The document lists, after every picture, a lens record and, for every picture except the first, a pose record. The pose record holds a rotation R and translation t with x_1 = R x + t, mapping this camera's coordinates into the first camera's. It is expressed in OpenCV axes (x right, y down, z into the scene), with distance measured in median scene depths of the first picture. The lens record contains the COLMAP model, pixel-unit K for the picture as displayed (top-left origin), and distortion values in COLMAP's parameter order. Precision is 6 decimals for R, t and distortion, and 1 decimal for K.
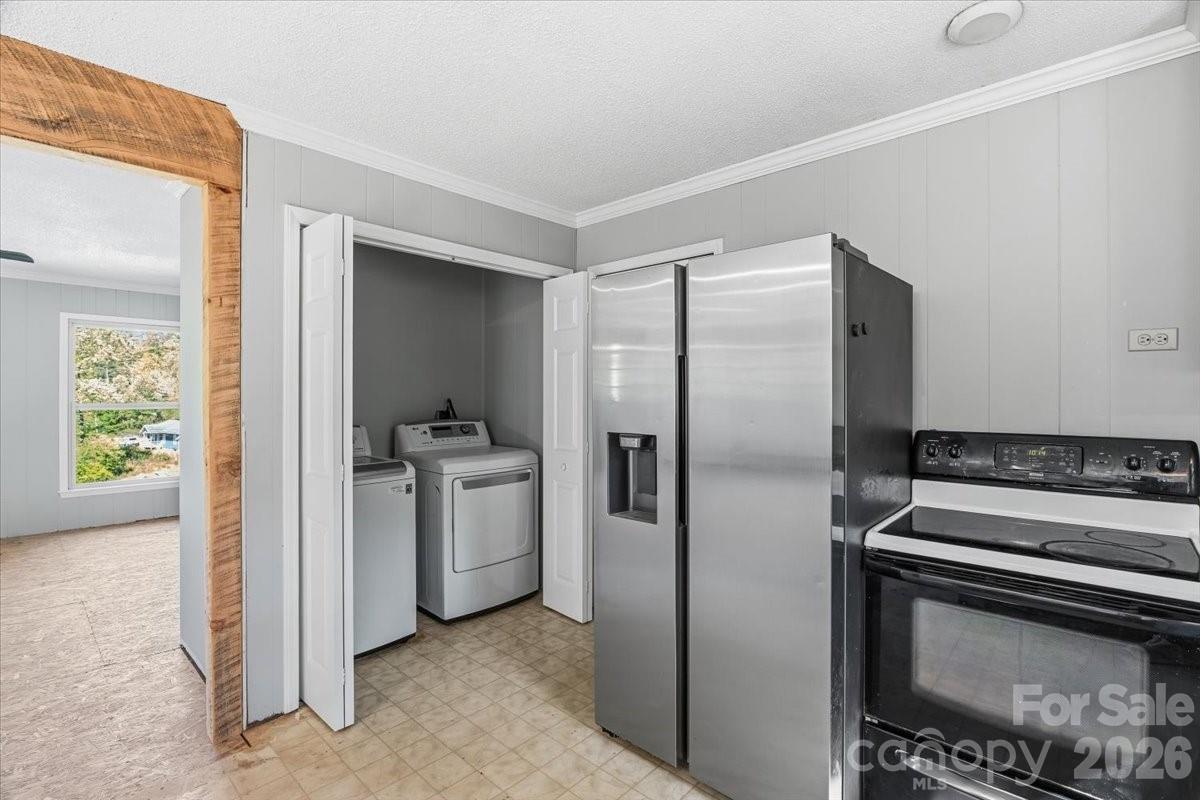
lens RADIAL K [[559.7, 0, 602.1], [0, 559.7, 395.1], [0, 0, 1]] dist [-0.022442, 0.004925]
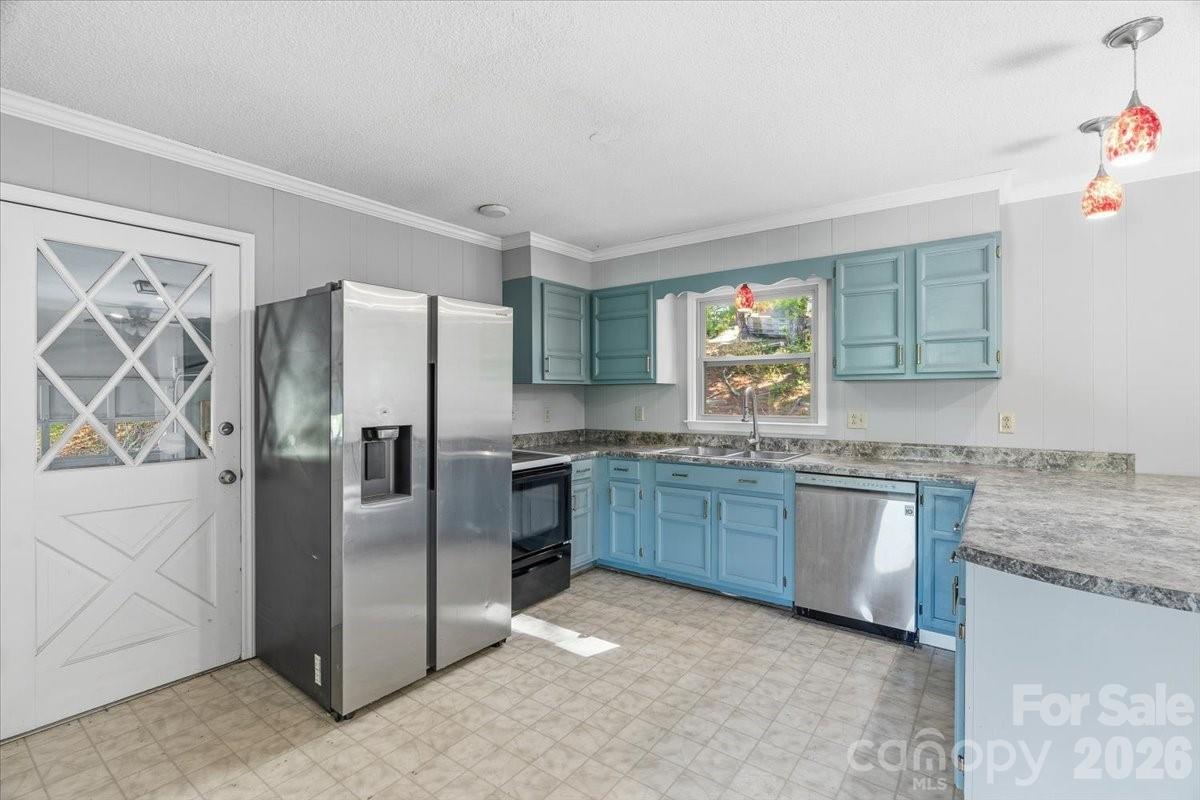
lens RADIAL K [[559.7, 0, 583.3], [0, 559.7, 399.2], [0, 0, 1]] dist [-0.022442, 0.004925]
pose [[-0.098496, -0.011118, 0.995075, -1.107019], [0.005416, 0.999917, 0.011709, 0.001423], [-0.995123, 0.006543, -0.098427, 0.691568]]
